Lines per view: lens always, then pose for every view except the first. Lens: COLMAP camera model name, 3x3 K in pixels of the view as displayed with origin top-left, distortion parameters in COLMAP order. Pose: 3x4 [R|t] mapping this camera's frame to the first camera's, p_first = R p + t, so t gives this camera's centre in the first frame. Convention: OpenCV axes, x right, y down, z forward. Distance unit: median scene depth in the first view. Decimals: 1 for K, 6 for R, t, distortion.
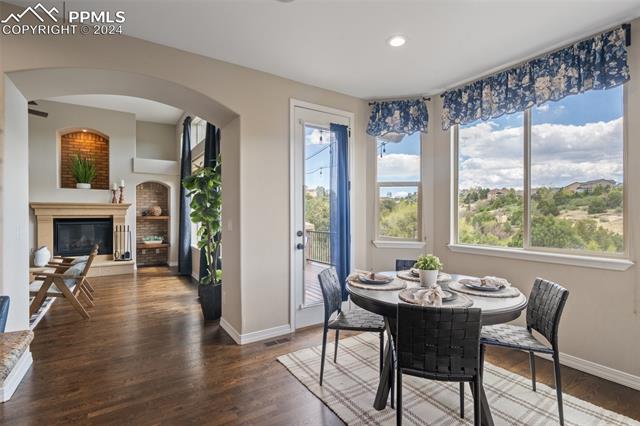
lens RADIAL K [[316.3, 0, 319.7], [0, 316.3, 213.6], [0, 0, 1]] dist [-0.003980, -0.000506]
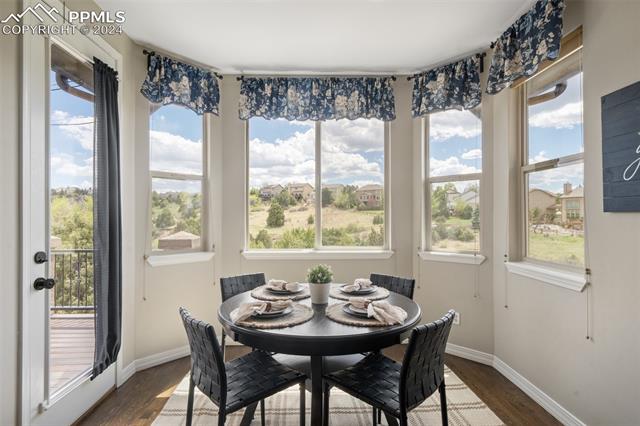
lens RADIAL K [[332.6, 0, 319.2], [0, 332.6, 214.1], [0, 0, 1]] dist [0.000082, 0.000056]
pose [[0.502551, 0.001759, 0.864546, -0.307778], [0.004709, 0.999978, -0.004772, 0.000493], [-0.864535, 0.006469, 0.502531, 0.387737]]
